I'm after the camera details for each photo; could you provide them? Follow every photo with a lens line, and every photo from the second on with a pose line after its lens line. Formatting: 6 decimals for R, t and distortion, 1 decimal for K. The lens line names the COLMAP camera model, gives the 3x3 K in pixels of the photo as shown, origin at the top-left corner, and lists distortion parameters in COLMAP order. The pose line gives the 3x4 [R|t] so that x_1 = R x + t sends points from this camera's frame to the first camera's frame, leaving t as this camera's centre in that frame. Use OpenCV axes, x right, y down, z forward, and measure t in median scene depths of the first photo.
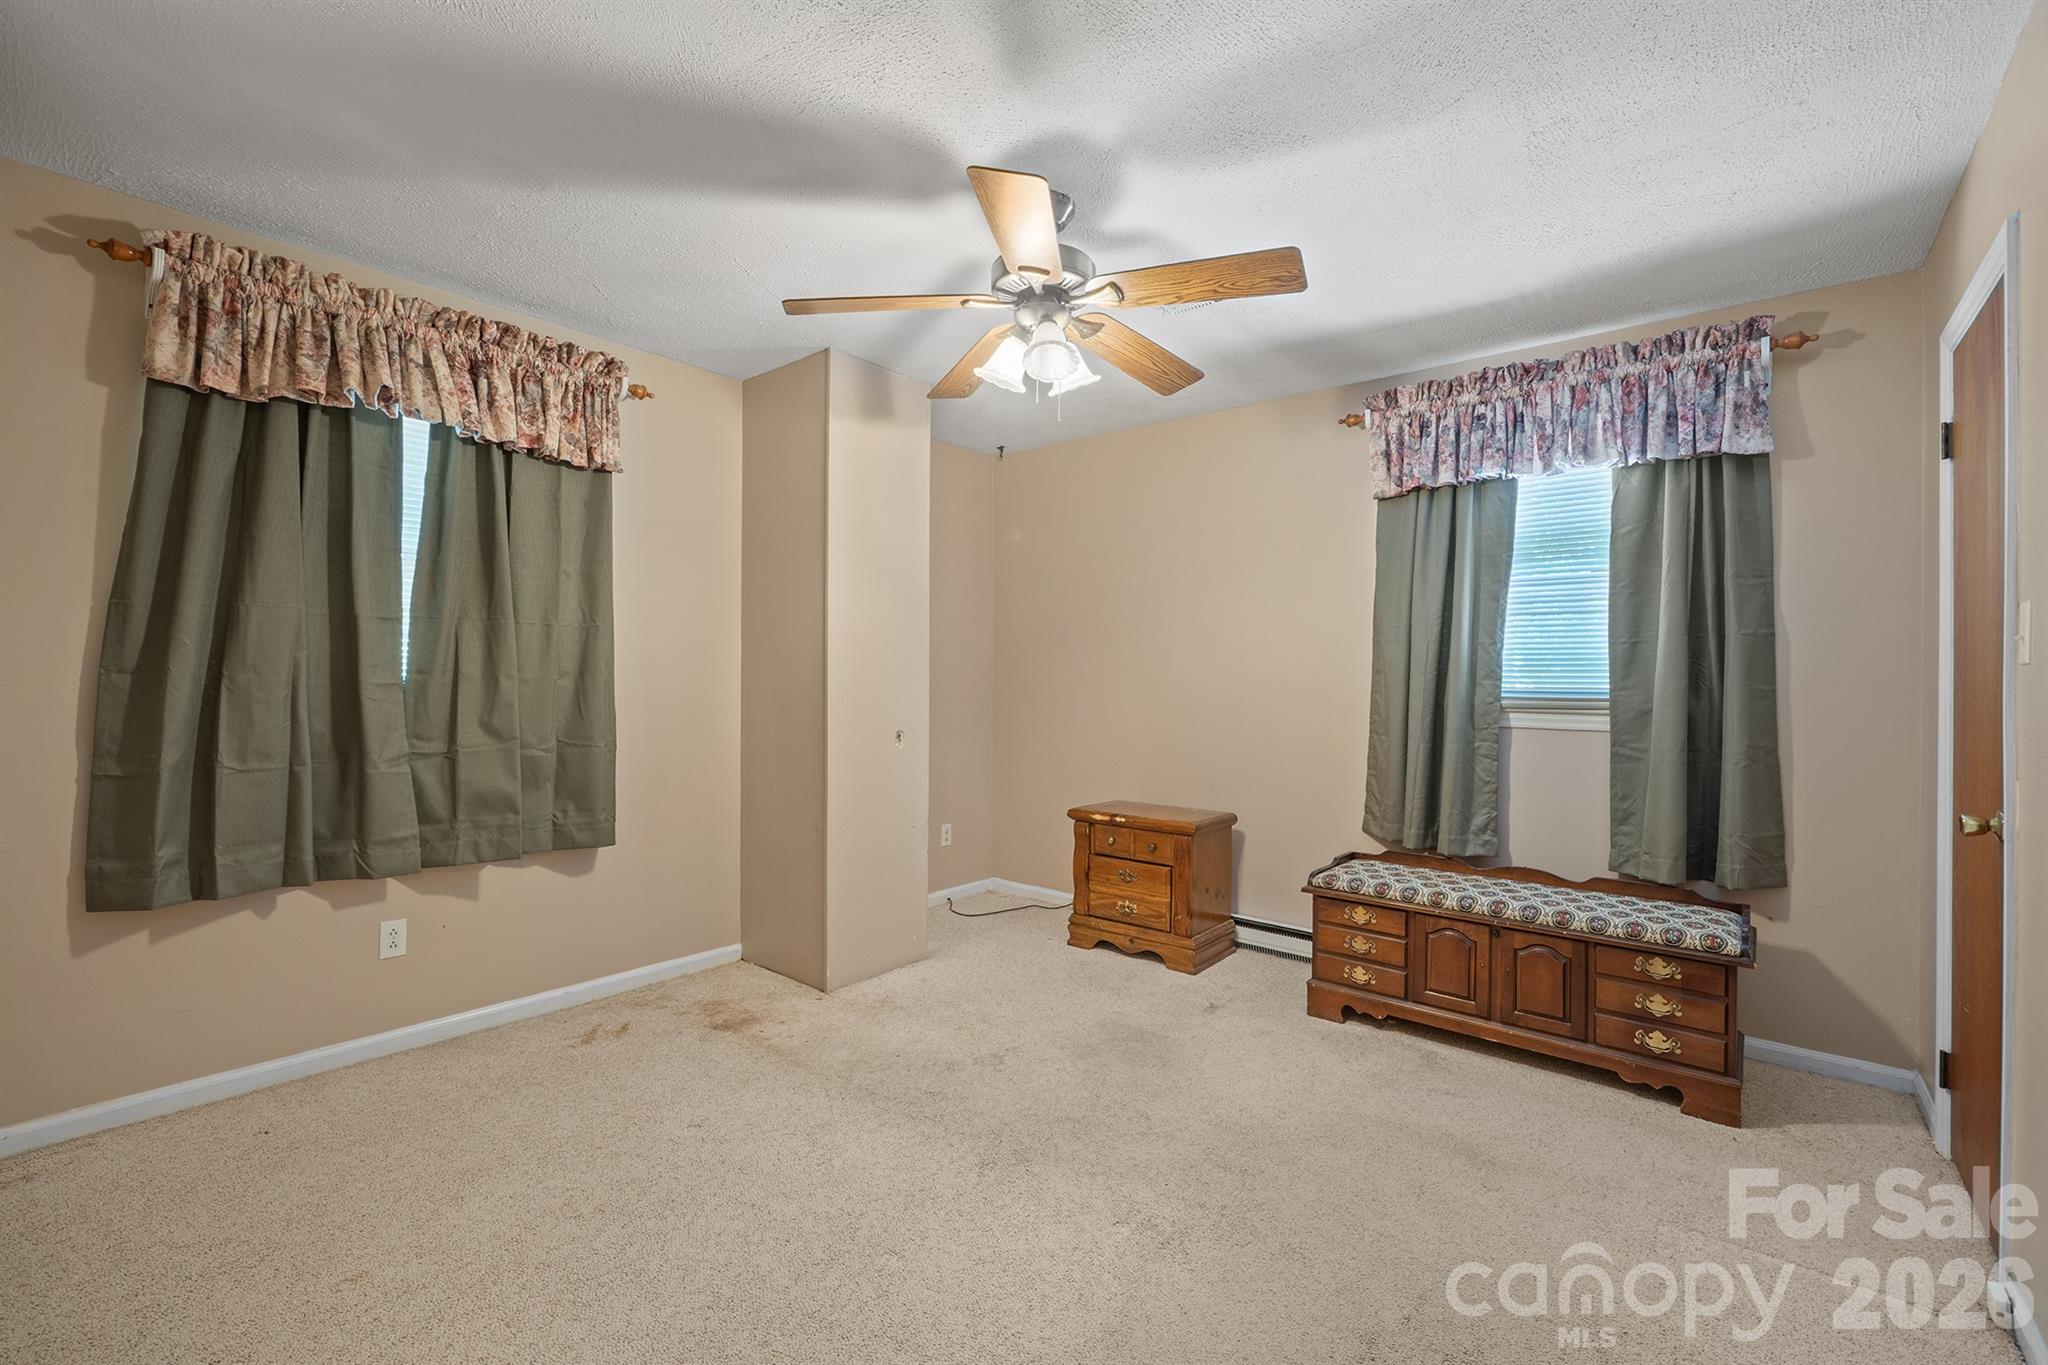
lens RADIAL K [[865.1, 0, 1017.1], [0, 865.1, 679.5], [0, 0, 1]] dist [-0.005442, -0.001283]
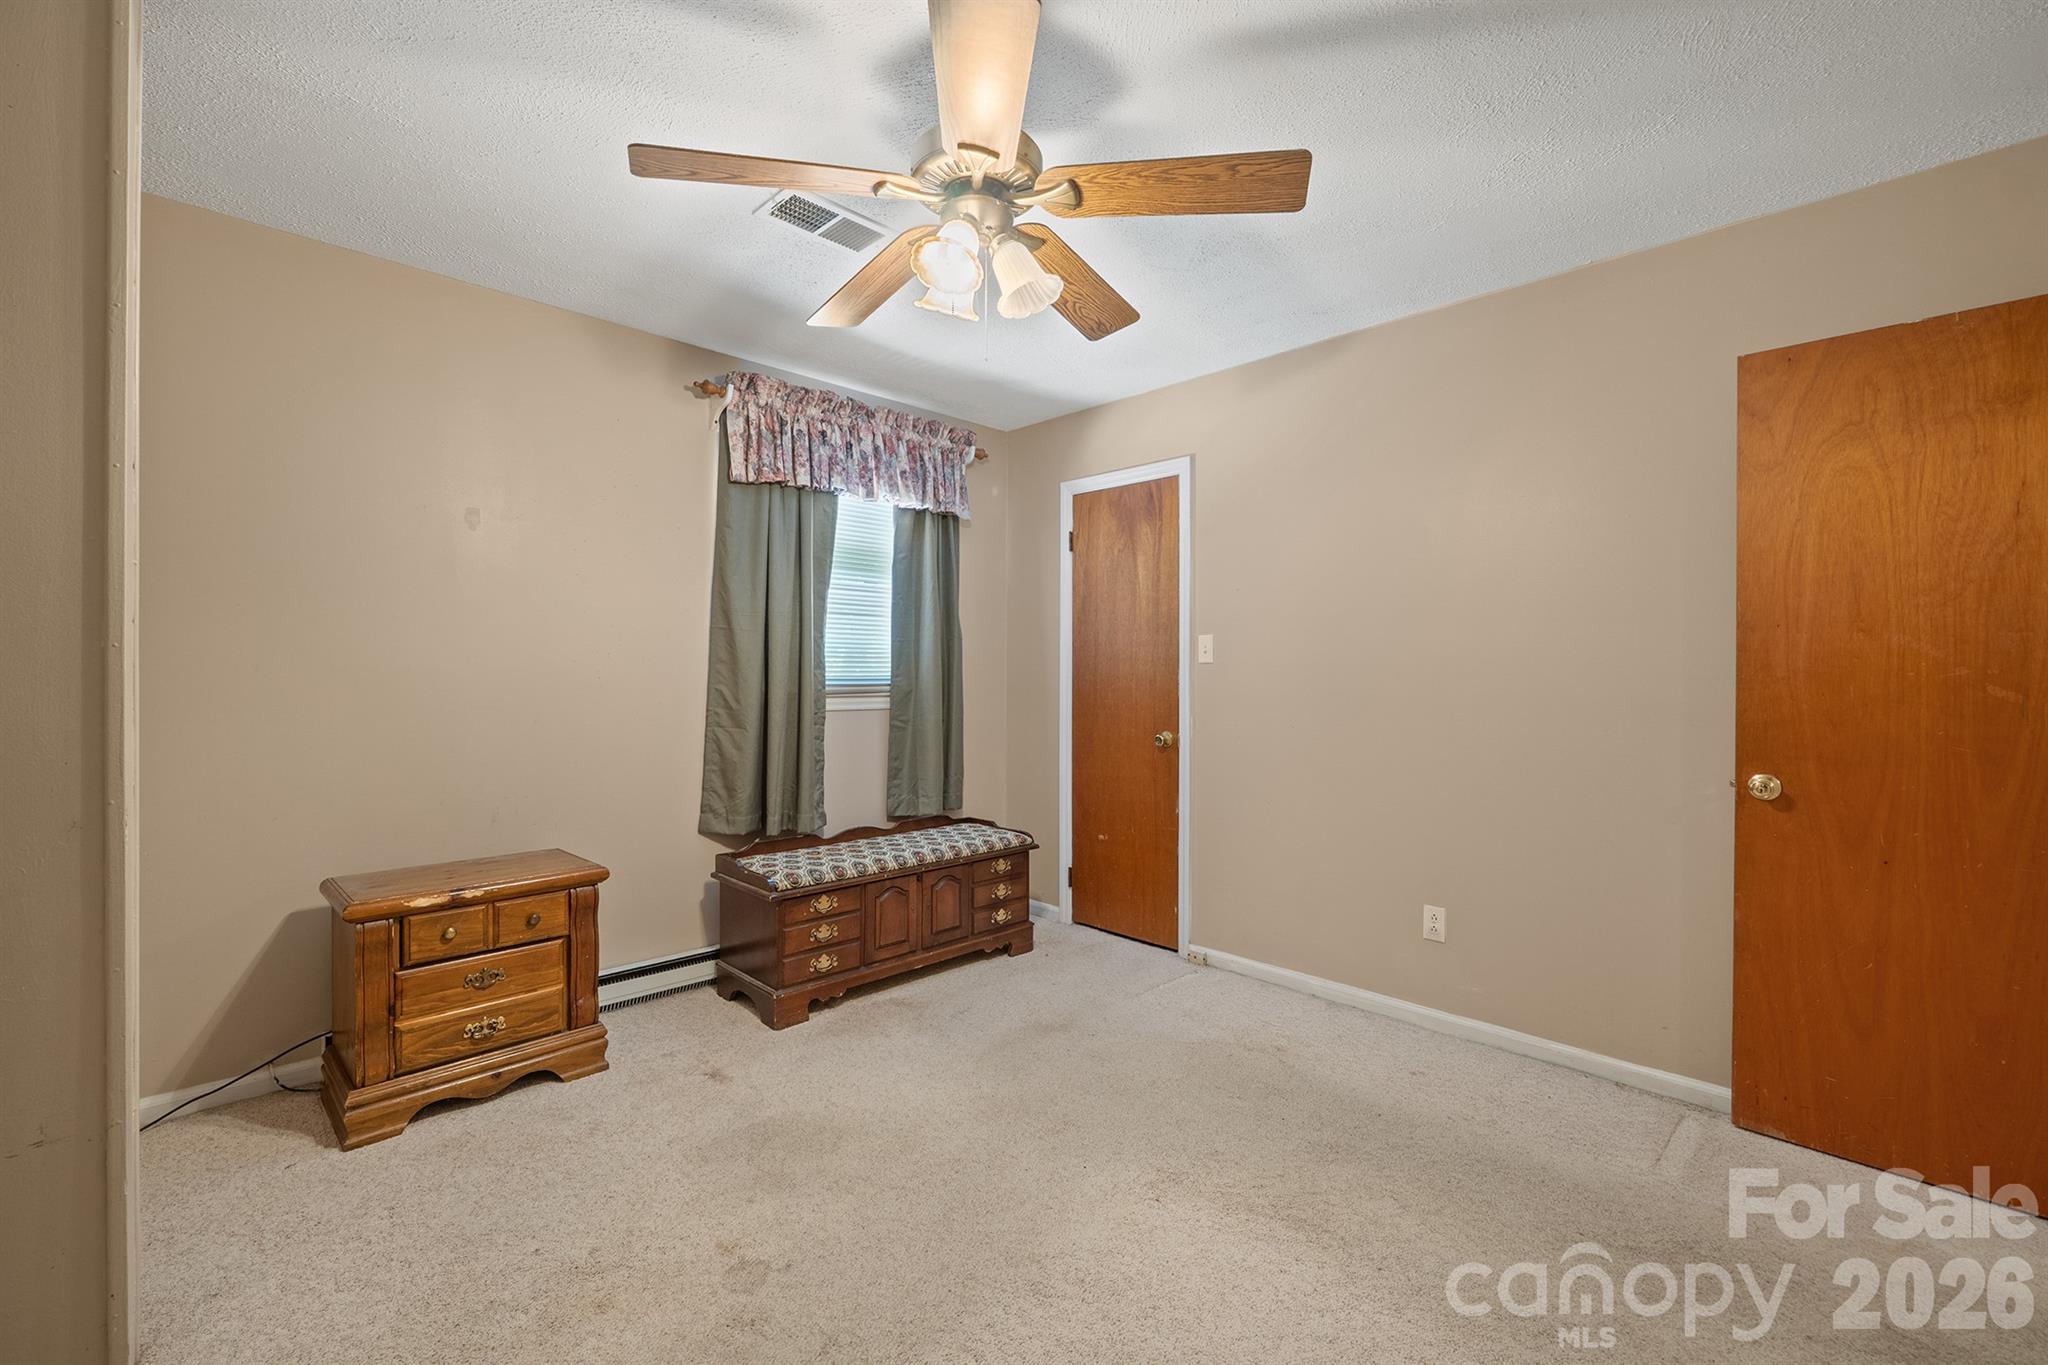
lens RADIAL K [[865.1, 0, 1020.8], [0, 865.1, 673.4], [0, 0, 1]] dist [-0.005442, -0.001283]
pose [[0.092671, -0.011984, 0.995625, -0.584964], [-0.003474, 0.999918, 0.012359, -0.009943], [-0.995691, -0.004604, 0.092621, 0.678681]]
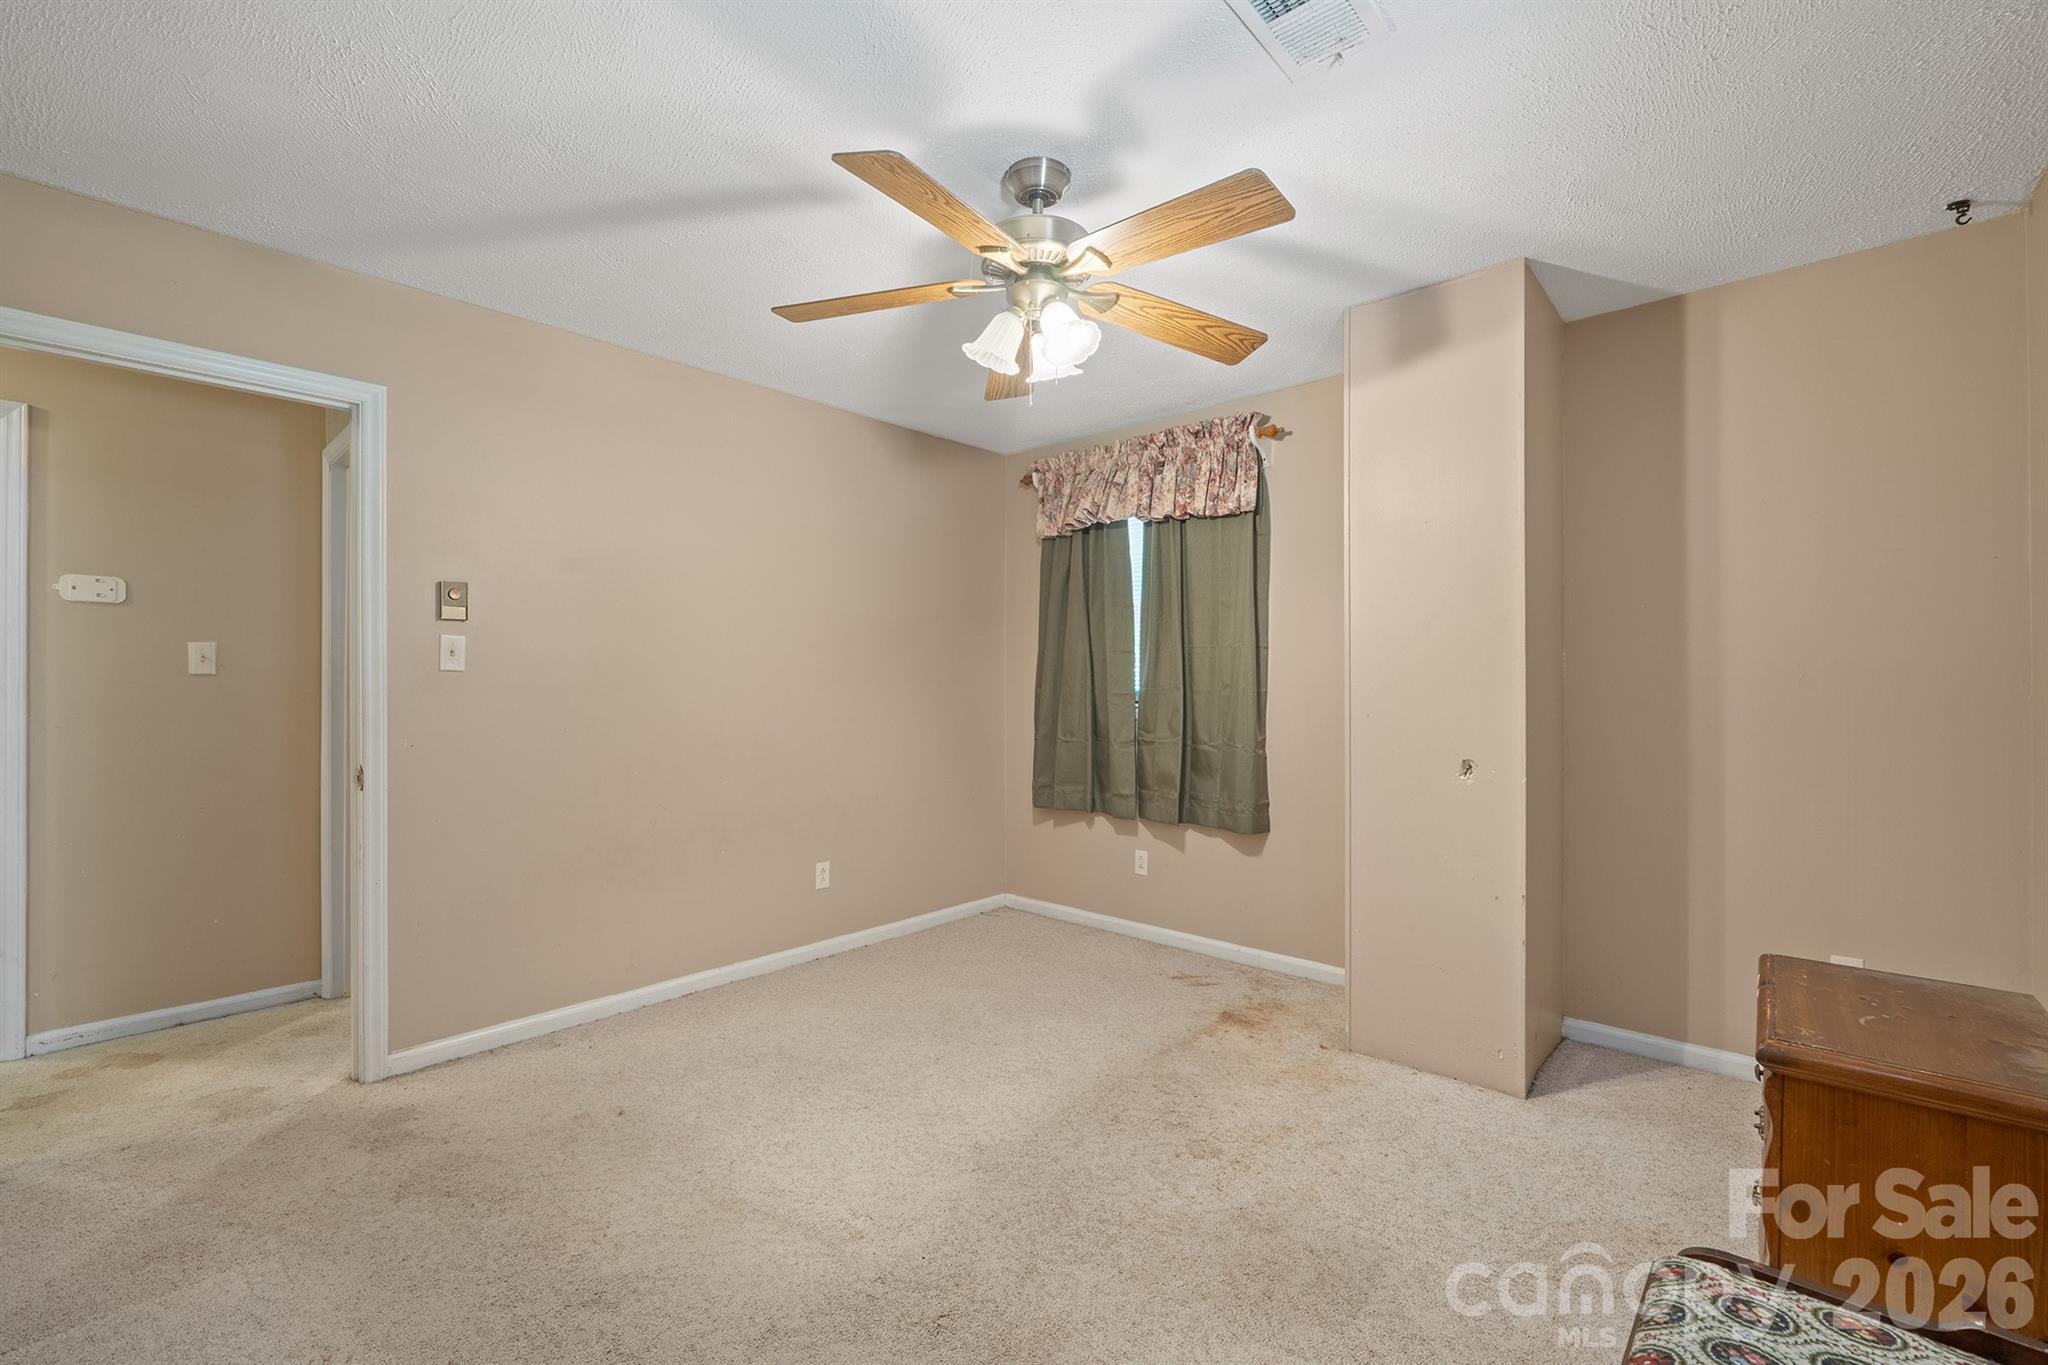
lens RADIAL K [[865.1, 0, 1033.7], [0, 865.1, 684.1], [0, 0, 1]] dist [-0.005442, -0.001283]
pose [[-0.029515, -0.010414, -0.999510, 0.732321], [-0.000042, 0.999946, -0.010417, 0.003764], [0.999564, -0.000265, -0.029514, 0.786147]]
